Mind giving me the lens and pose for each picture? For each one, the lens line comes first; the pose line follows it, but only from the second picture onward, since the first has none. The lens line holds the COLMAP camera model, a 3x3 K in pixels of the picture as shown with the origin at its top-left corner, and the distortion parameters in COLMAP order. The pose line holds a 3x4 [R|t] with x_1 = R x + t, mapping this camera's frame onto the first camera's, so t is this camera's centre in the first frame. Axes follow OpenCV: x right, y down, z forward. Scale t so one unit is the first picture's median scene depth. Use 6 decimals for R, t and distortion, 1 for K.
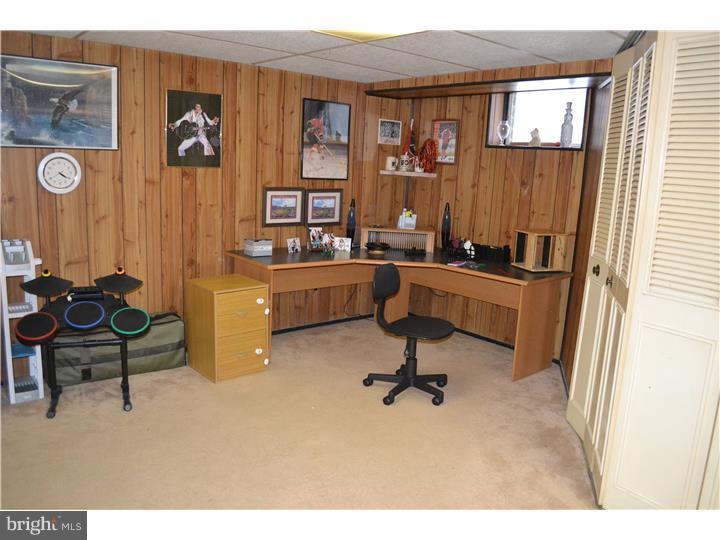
lens RADIAL K [[586.0, 0, 356.6], [0, 586.0, 270.5], [0, 0, 1]] dist [-0.078719, -0.003000]
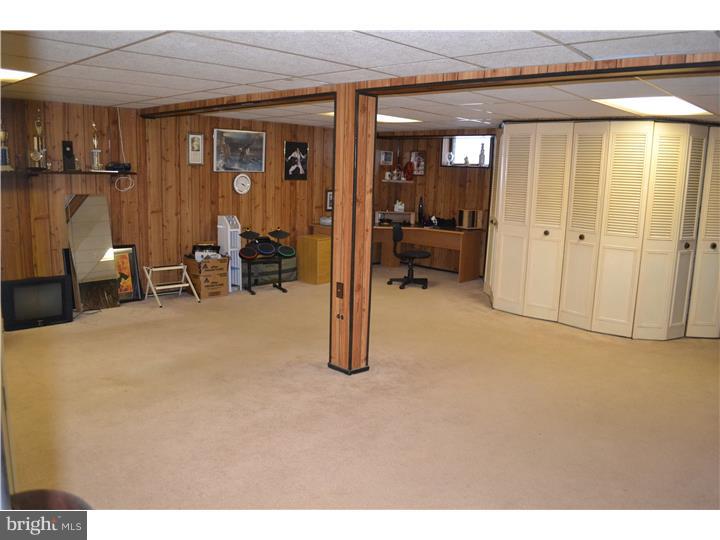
lens RADIAL K [[586.0, 0, 362.3], [0, 586.0, 268.9], [0, 0, 1]] dist [-0.078719, -0.003000]
pose [[0.994704, -0.032485, 0.097509, -0.250389], [0.033538, 0.999395, -0.009181, 0.141942], [-0.097152, 0.012403, 0.995192, -0.944416]]
